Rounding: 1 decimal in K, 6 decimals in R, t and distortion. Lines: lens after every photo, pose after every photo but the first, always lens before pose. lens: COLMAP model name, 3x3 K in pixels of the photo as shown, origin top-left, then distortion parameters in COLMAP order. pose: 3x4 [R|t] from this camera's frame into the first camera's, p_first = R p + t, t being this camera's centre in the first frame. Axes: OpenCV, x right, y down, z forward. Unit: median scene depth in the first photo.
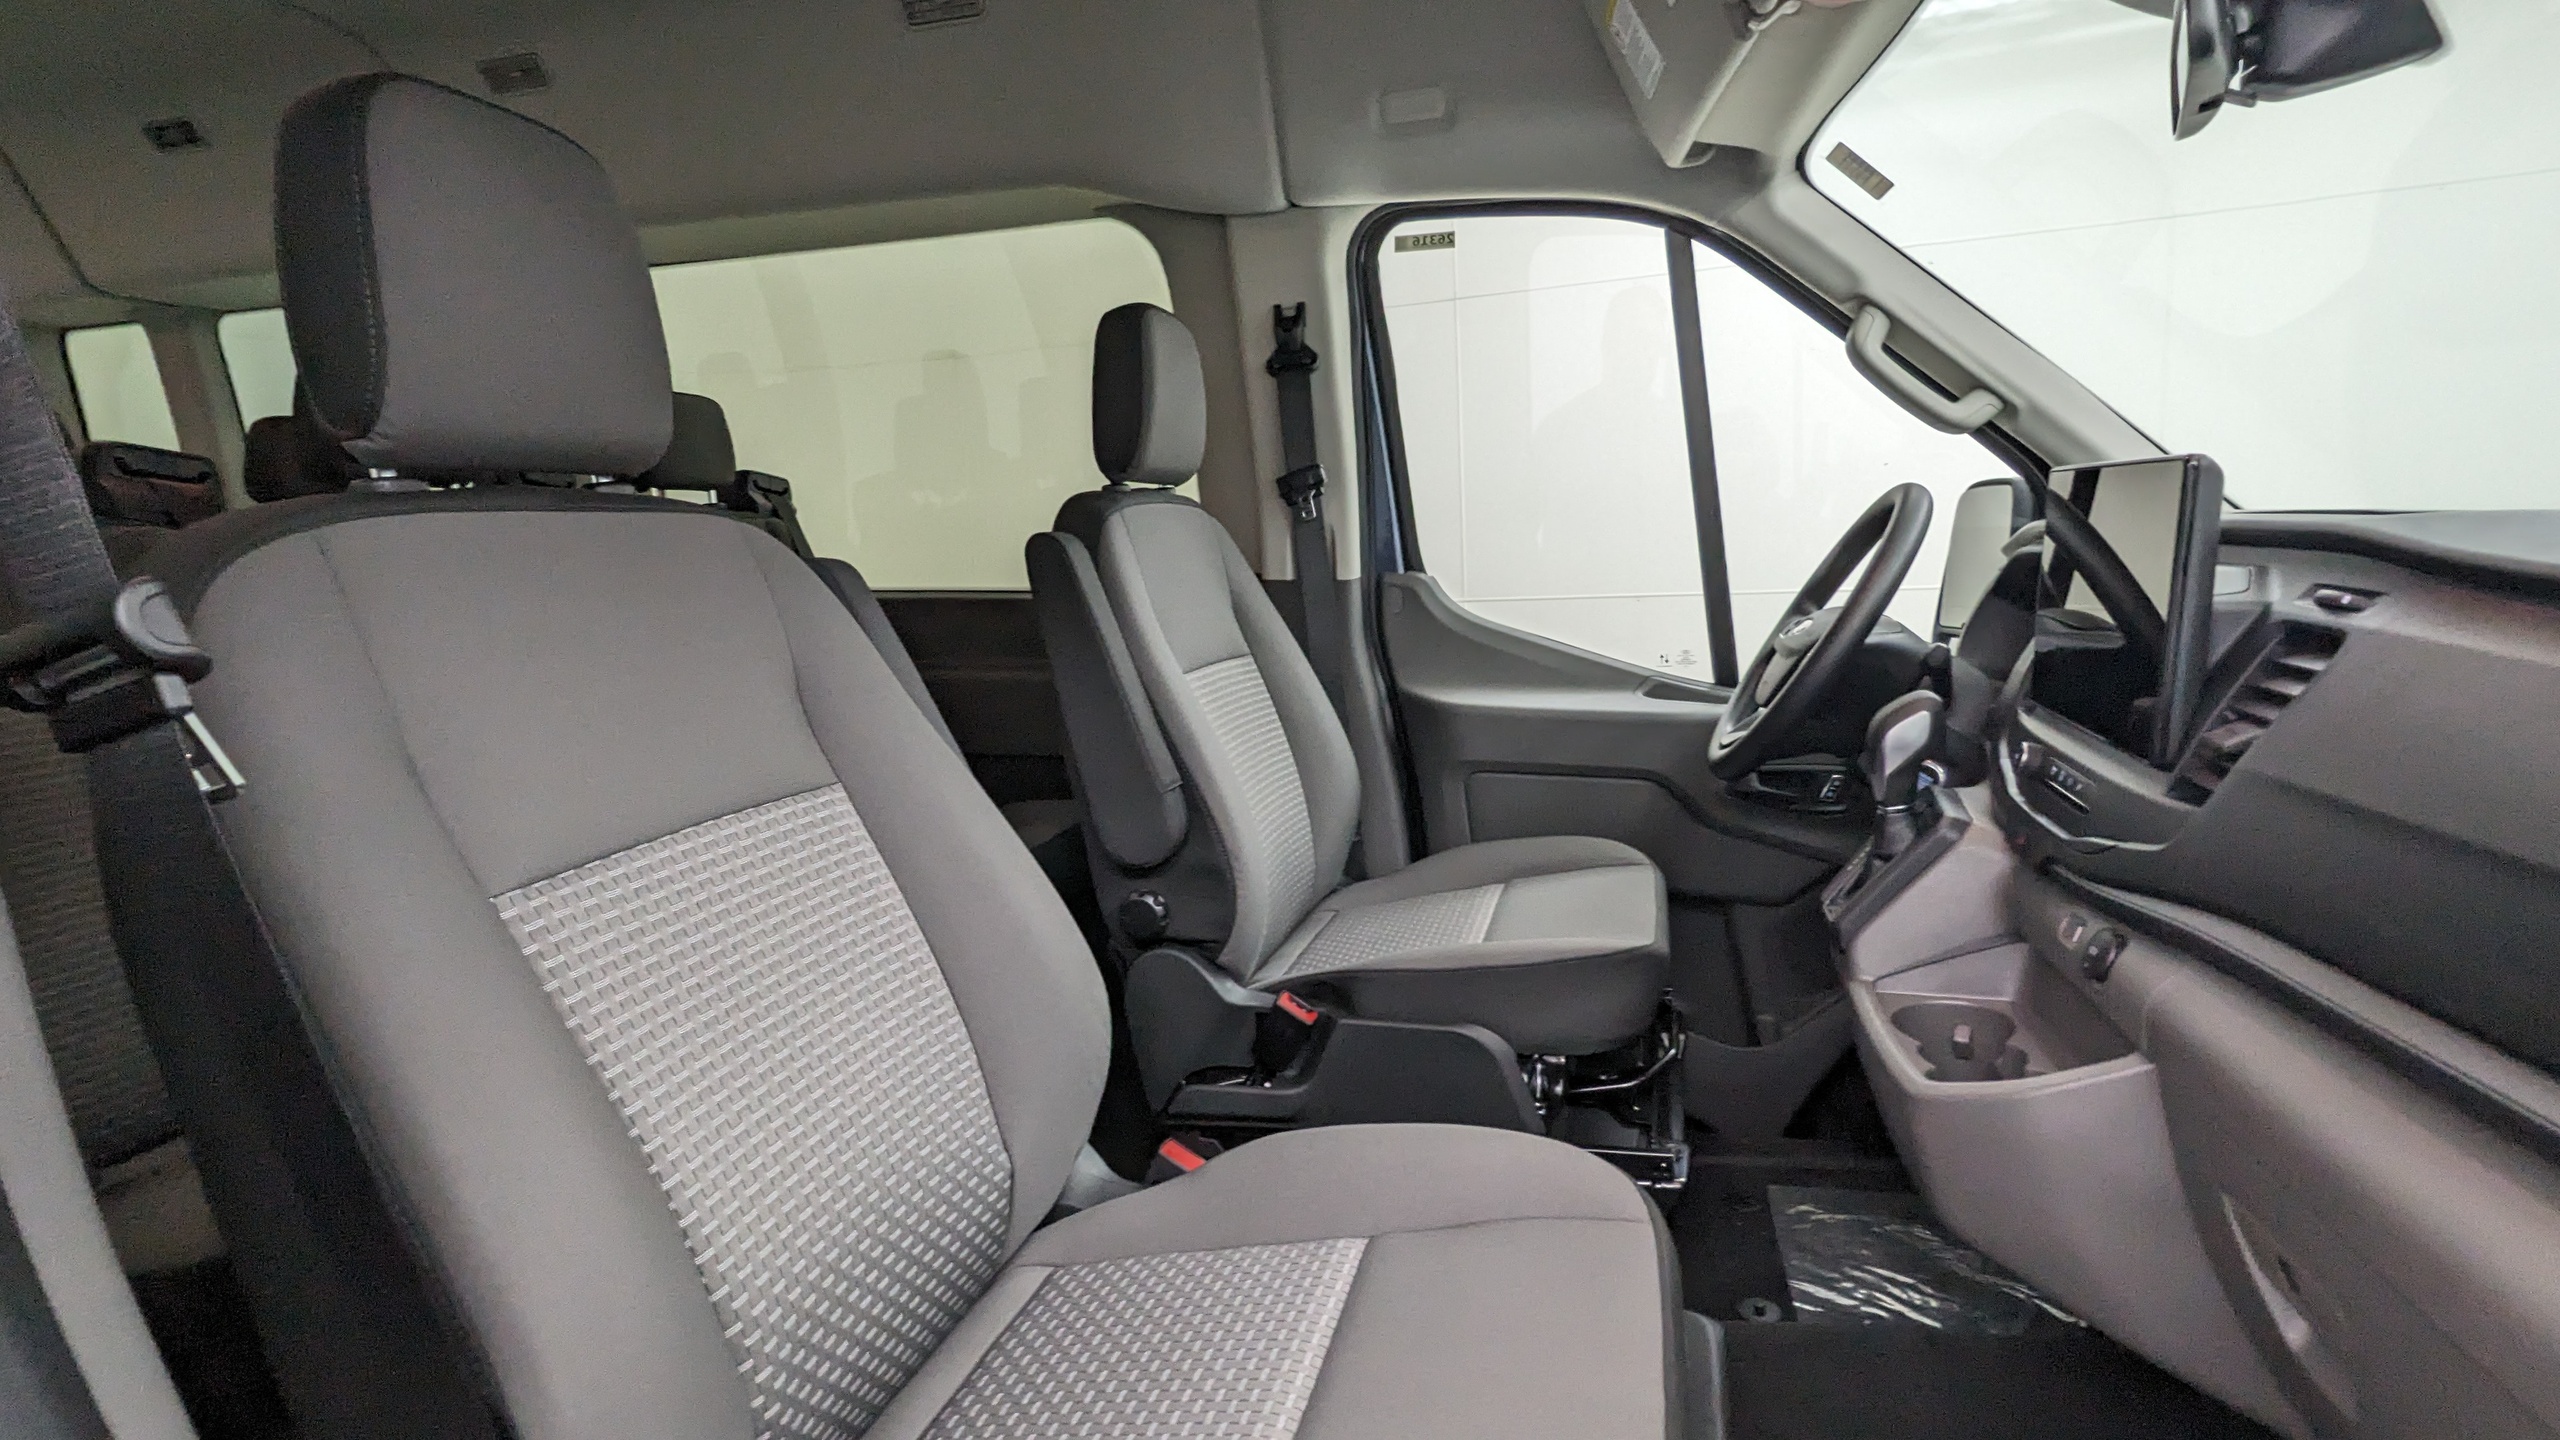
lens RADIAL K [[1262.5, 0, 1262.0], [0, 1262.5, 702.3], [0, 0, 1]] dist [0.000662, -0.002163]
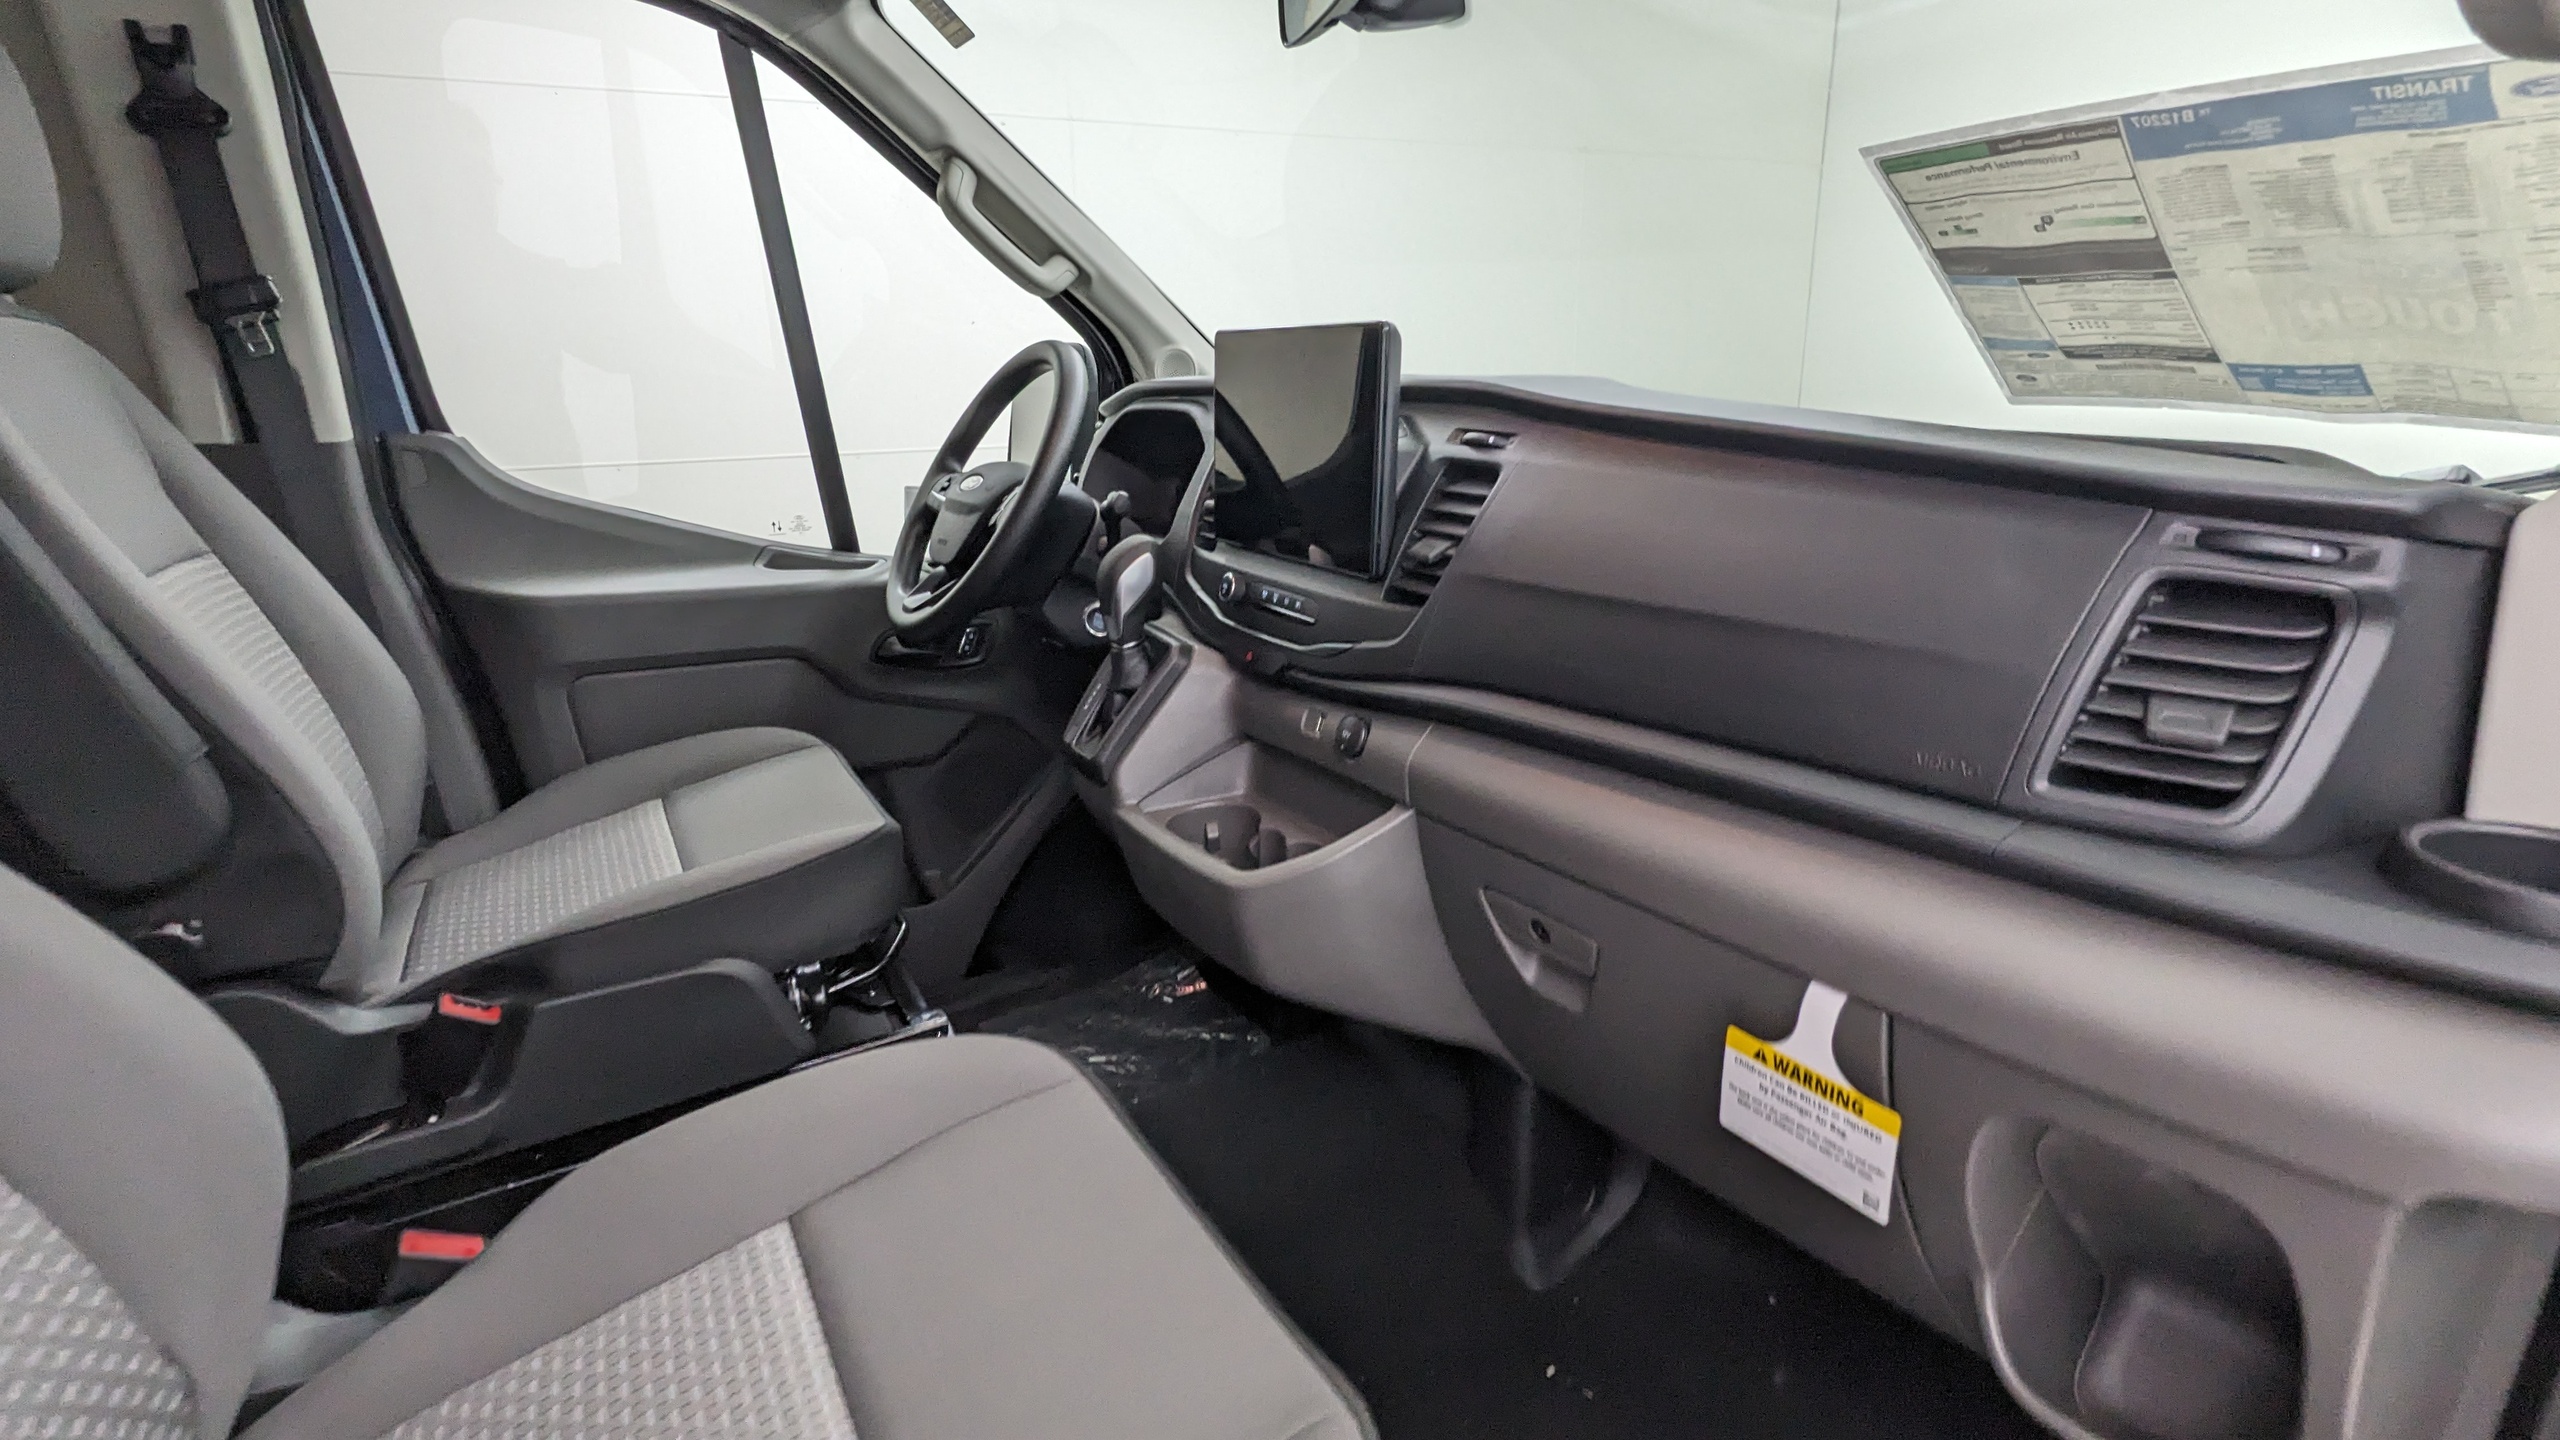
lens RADIAL K [[1262.5, 0, 1288.4], [0, 1262.5, 715.2], [0, 0, 1]] dist [0.000662, -0.002163]
pose [[0.672694, -0.164024, 0.721511, -0.159870], [0.082028, 0.985641, 0.147591, -0.004932], [-0.735360, -0.040099, 0.676490, 0.126745]]
